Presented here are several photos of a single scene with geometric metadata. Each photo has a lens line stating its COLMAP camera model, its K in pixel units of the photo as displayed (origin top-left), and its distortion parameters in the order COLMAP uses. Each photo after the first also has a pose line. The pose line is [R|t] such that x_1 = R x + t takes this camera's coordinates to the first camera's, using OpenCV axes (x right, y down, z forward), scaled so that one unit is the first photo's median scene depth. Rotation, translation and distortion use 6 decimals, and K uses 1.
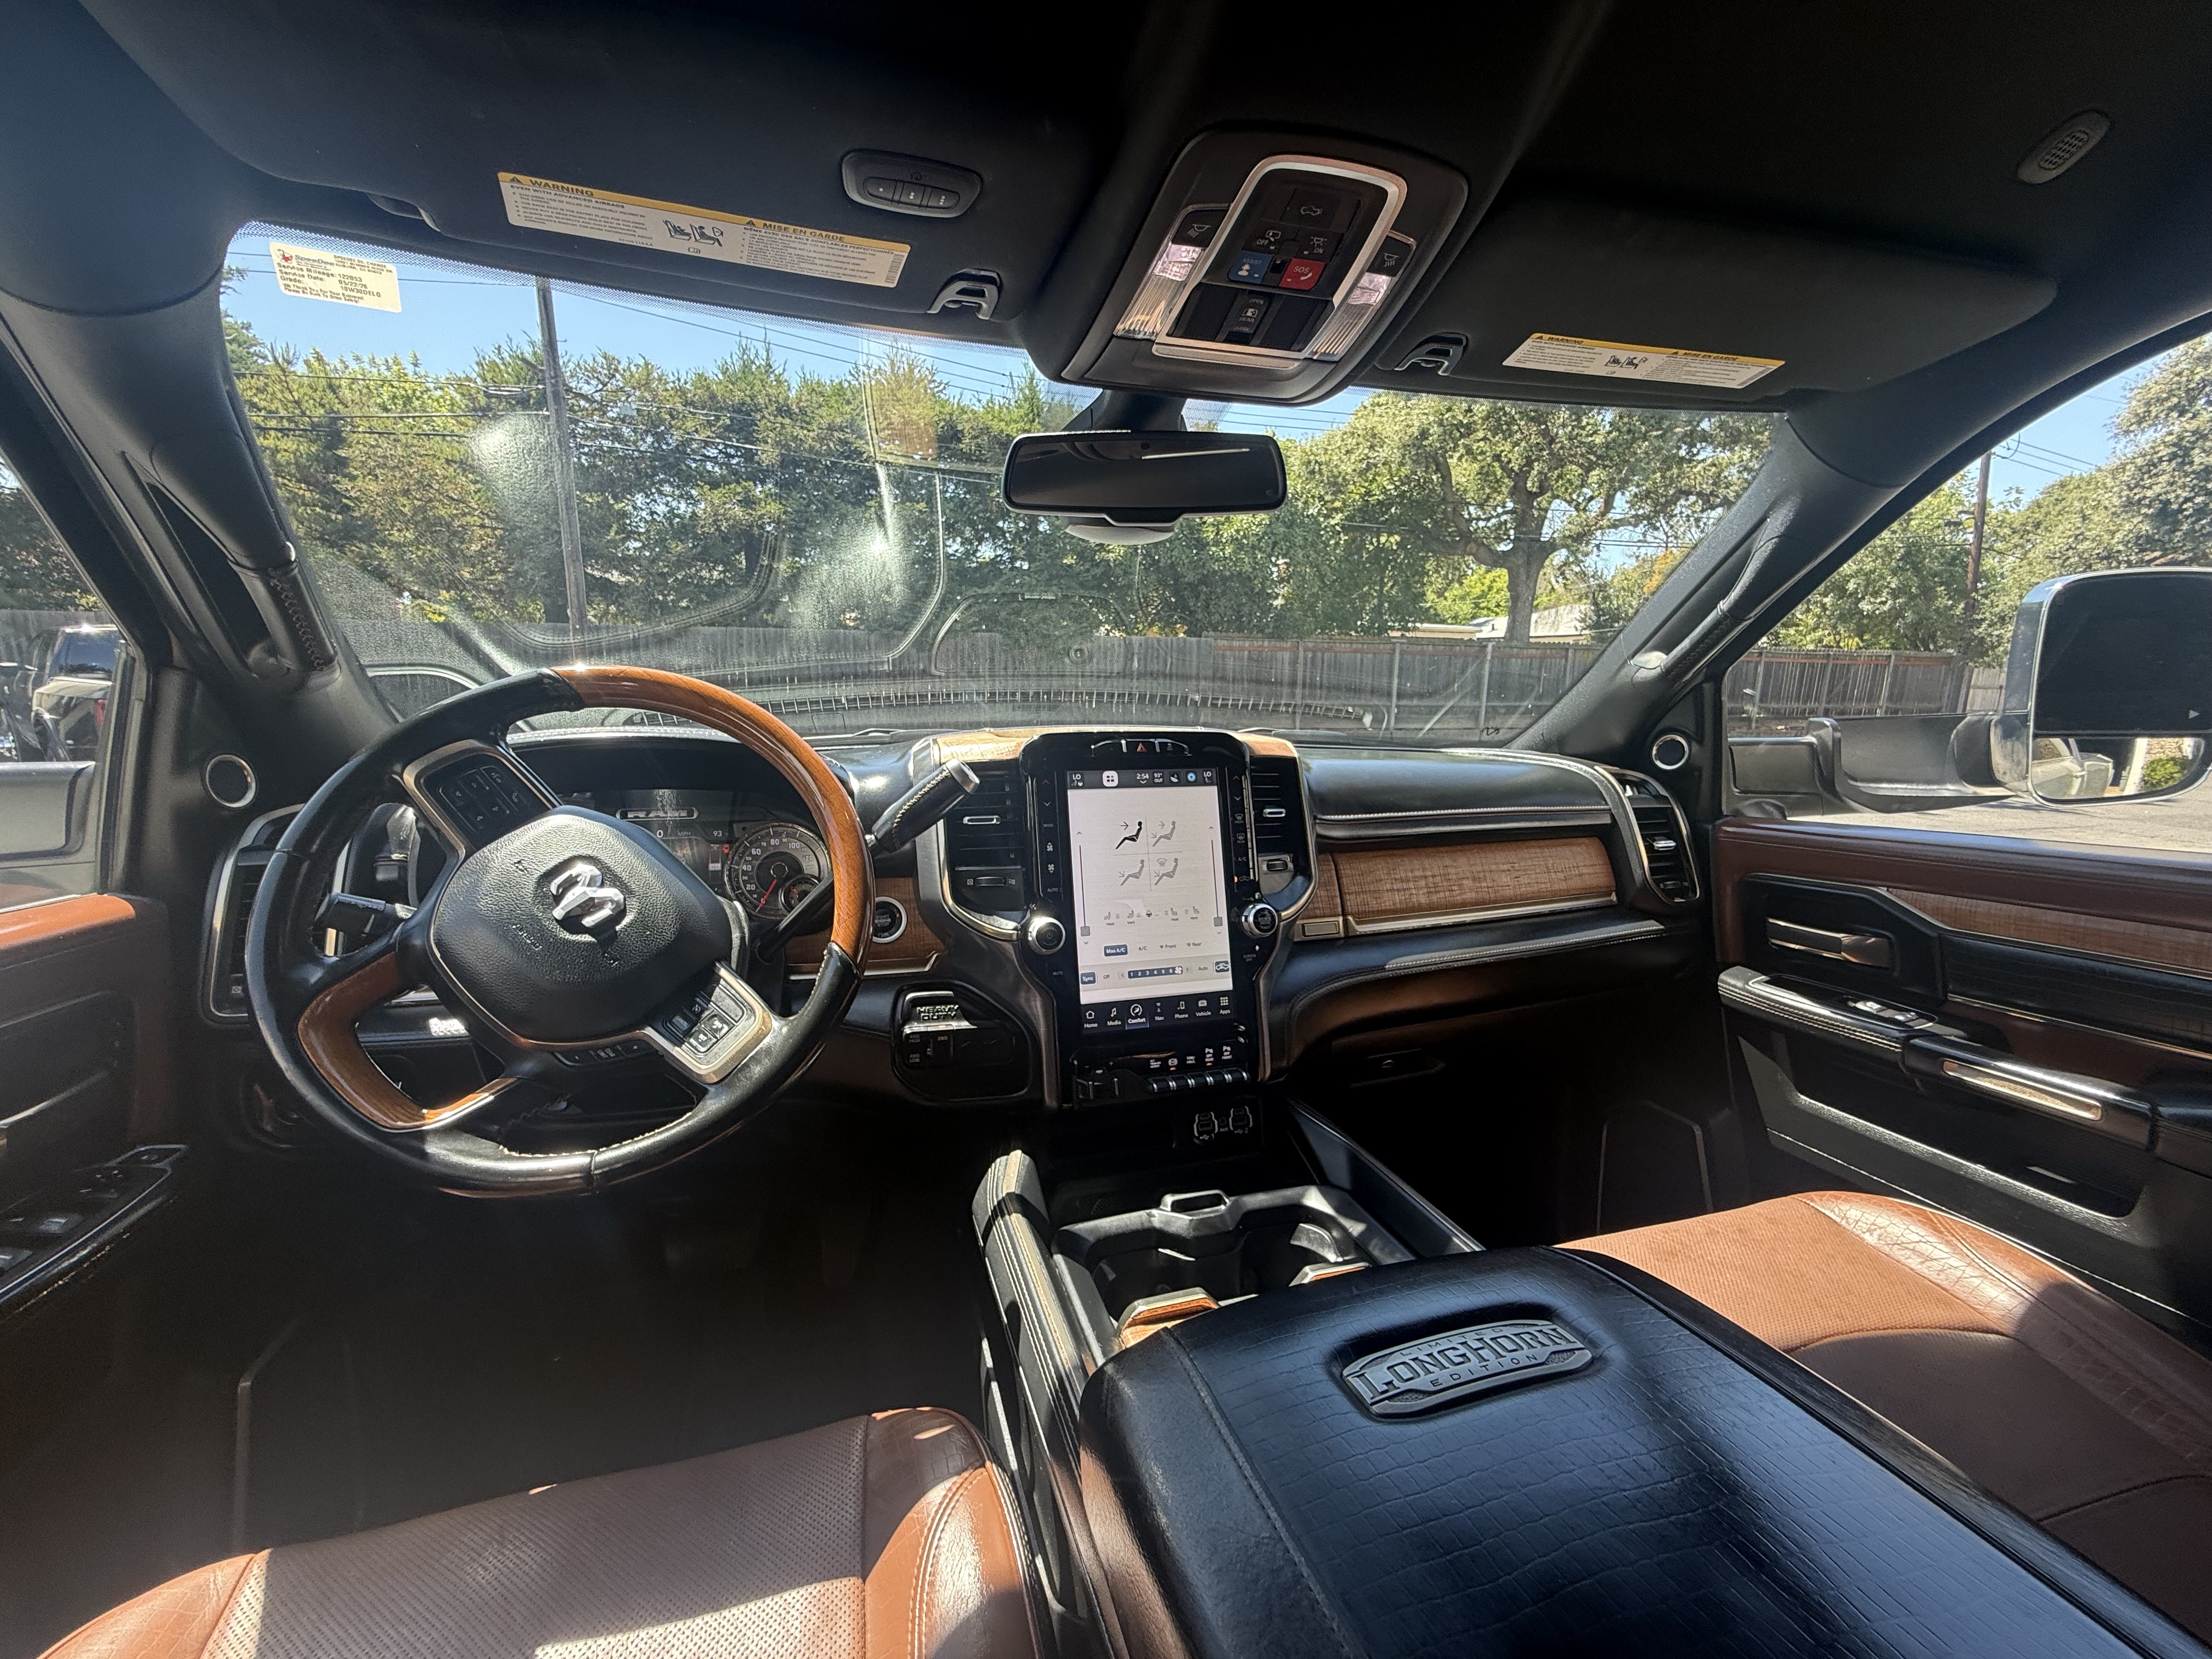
lens RADIAL K [[887.7, 0, 1100.0], [0, 887.7, 823.0], [0, 0, 1]] dist [0.000609, -0.000215]
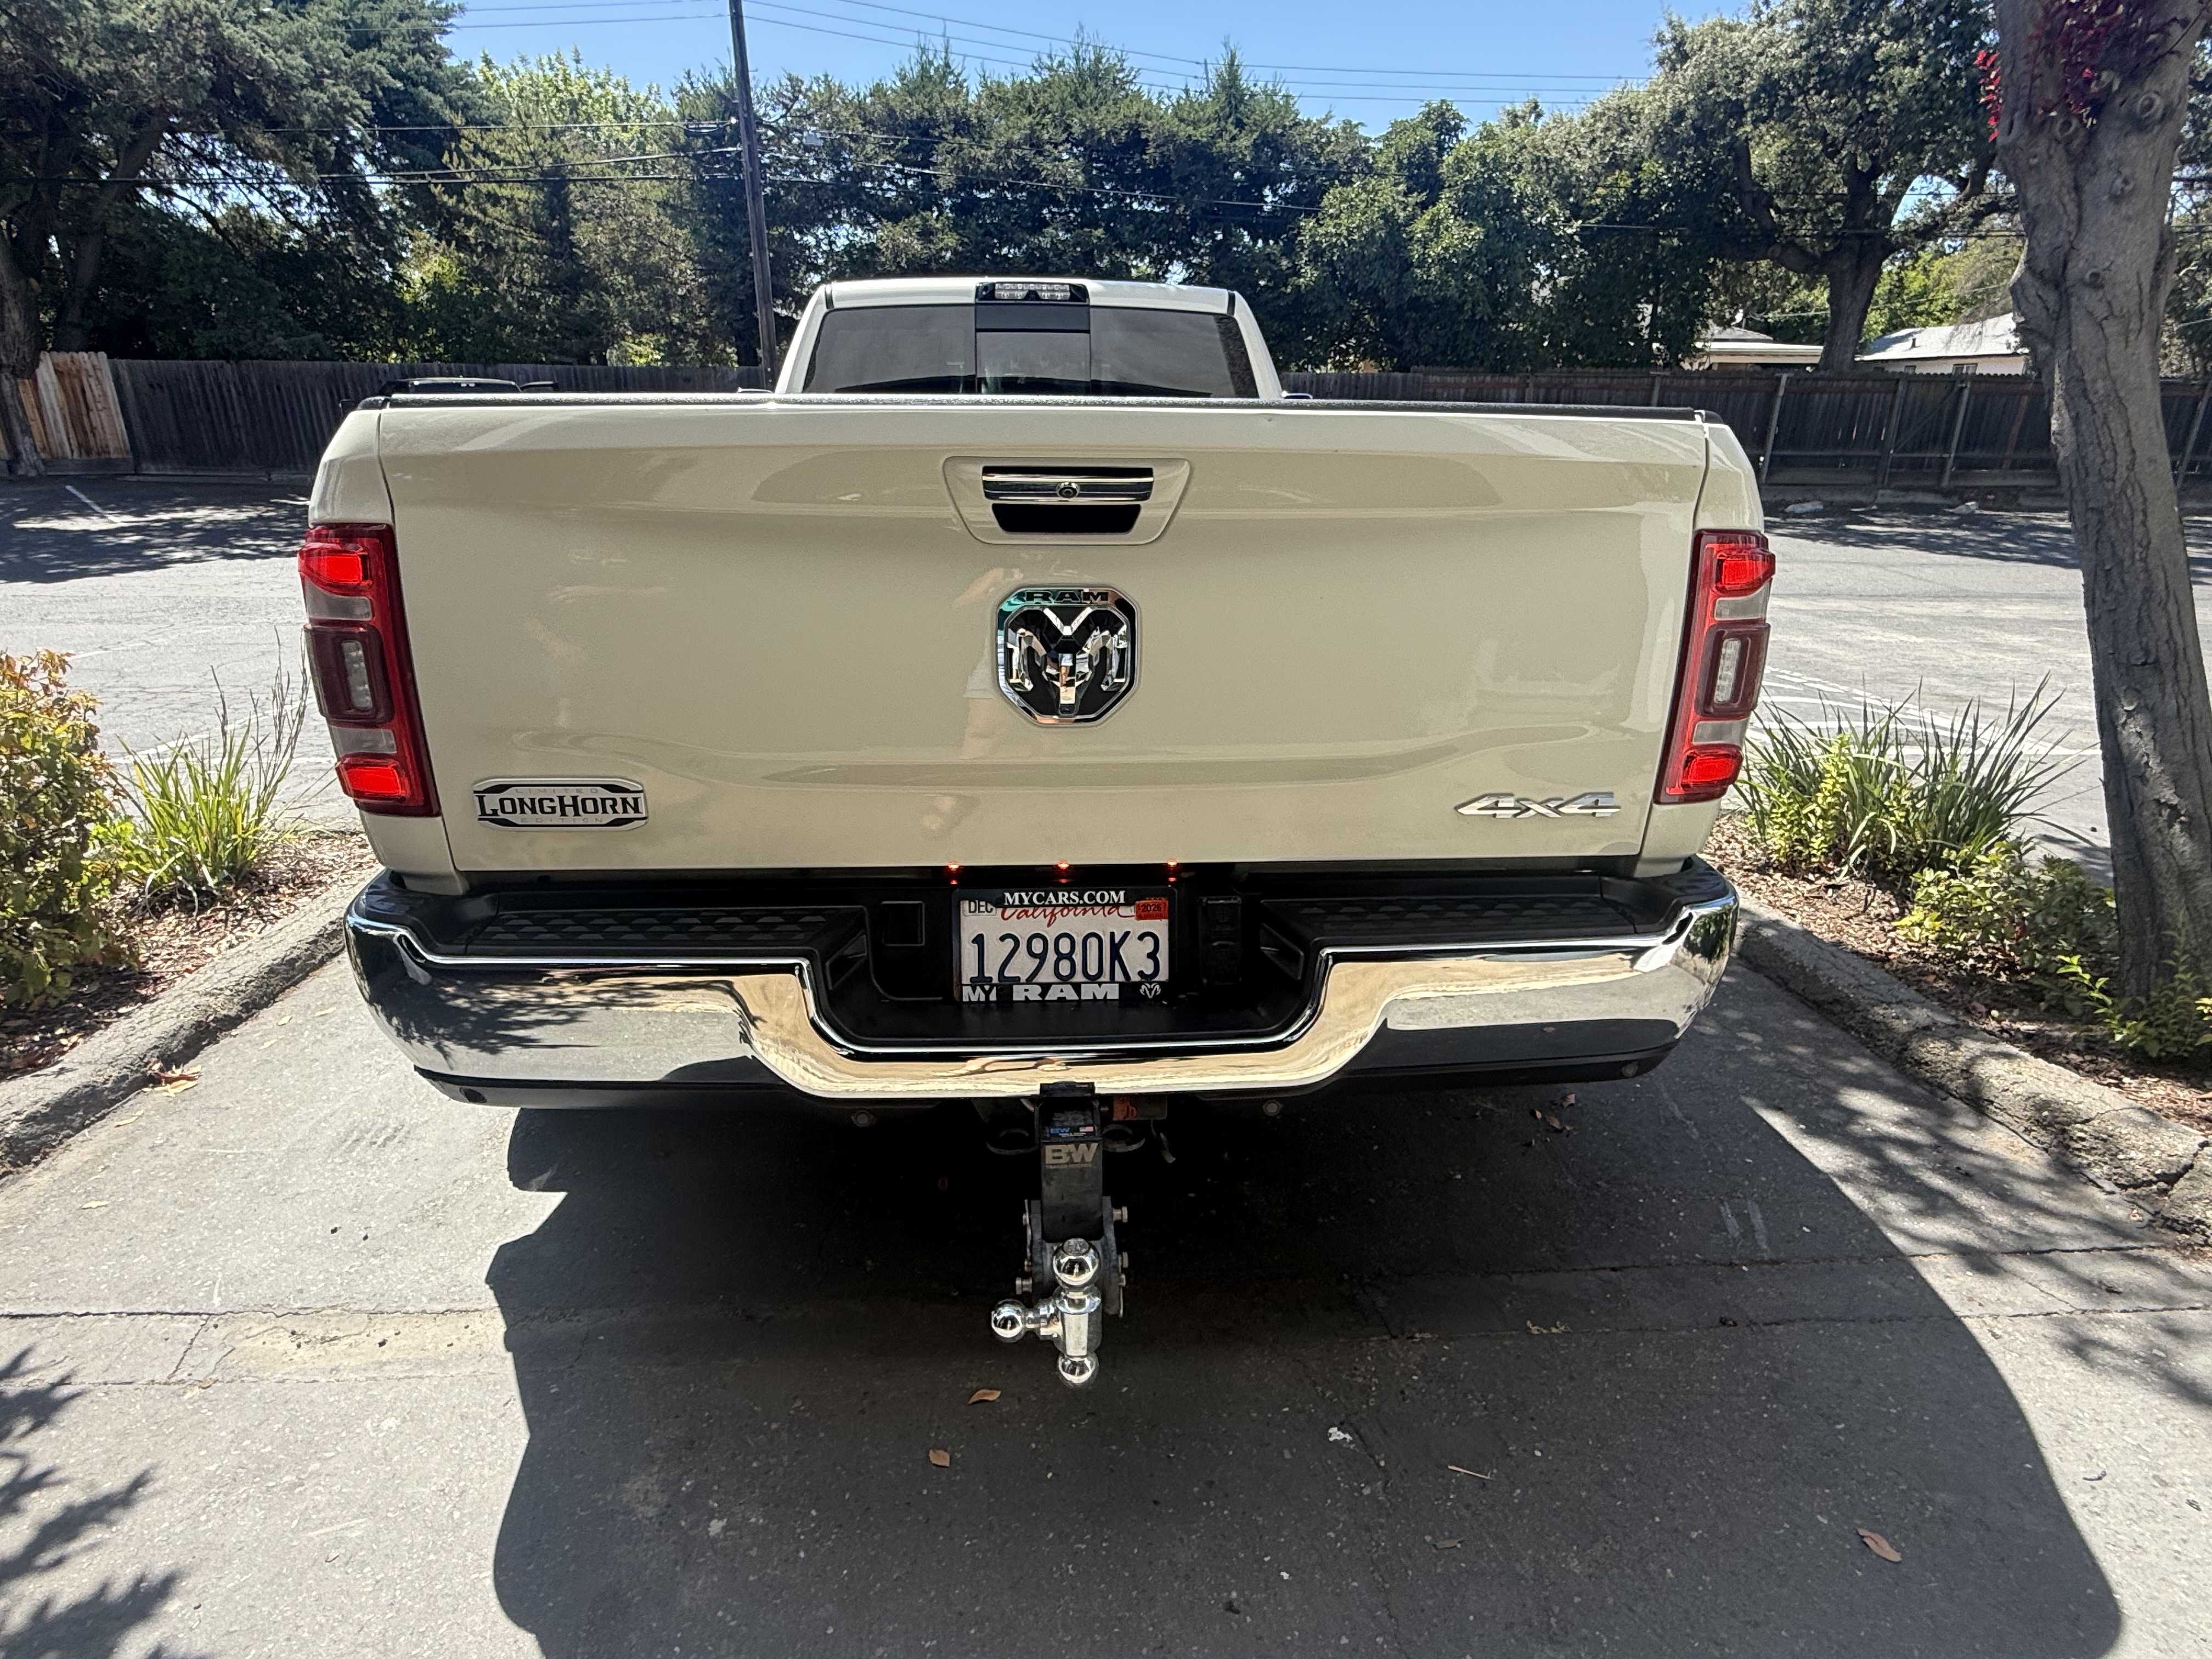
lens RADIAL K [[1159.3, 0, 1087.9], [0, 1159.3, 822.7], [0, 0, 1]] dist [0.001104, -0.000811]
pose [[0.973637, 0.074296, -0.215663, 0.096012], [-0.036092, 0.983736, 0.175955, 0.043543], [0.225229, -0.163532, 0.960484, -0.277512]]
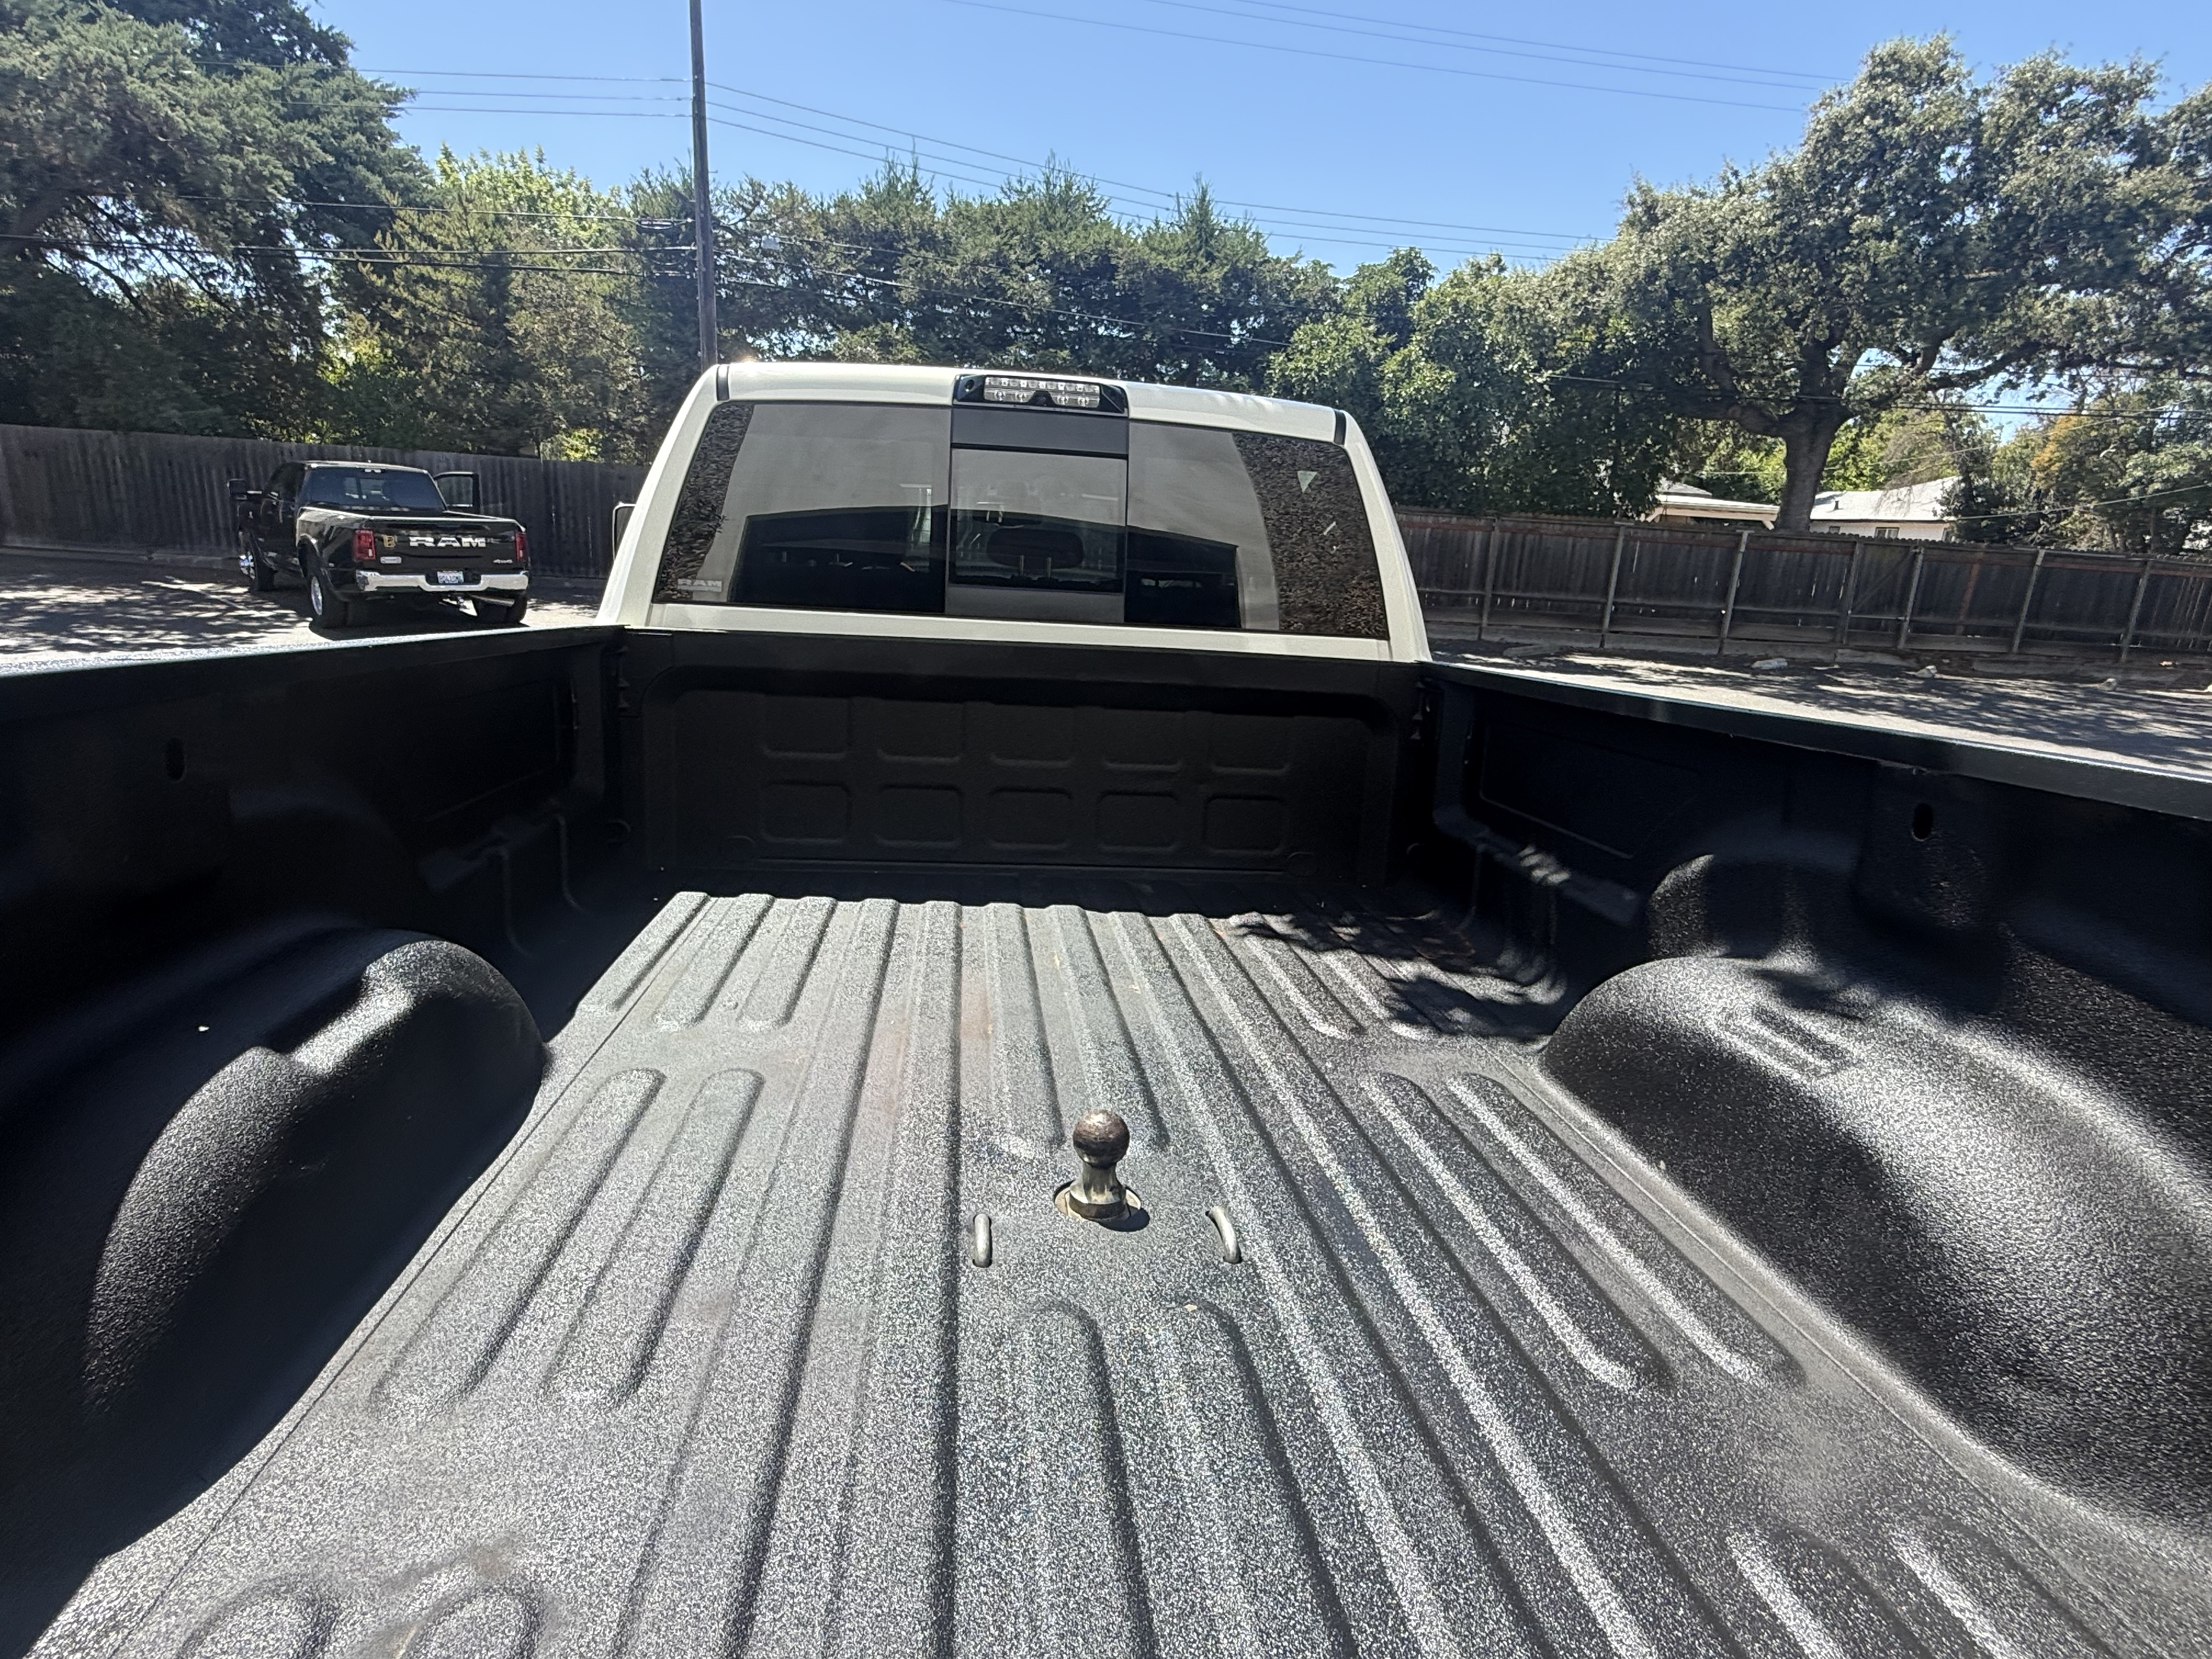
lens RADIAL K [[1159.3, 0, 1087.9], [0, 1159.3, 822.7], [0, 0, 1]] dist [0.001104, -0.000811]
pose [[0.981511, 0.090938, -0.168424, 0.065458], [-0.077903, 0.993544, 0.082465, 0.023953], [0.174836, -0.067820, 0.982259, -0.195389]]
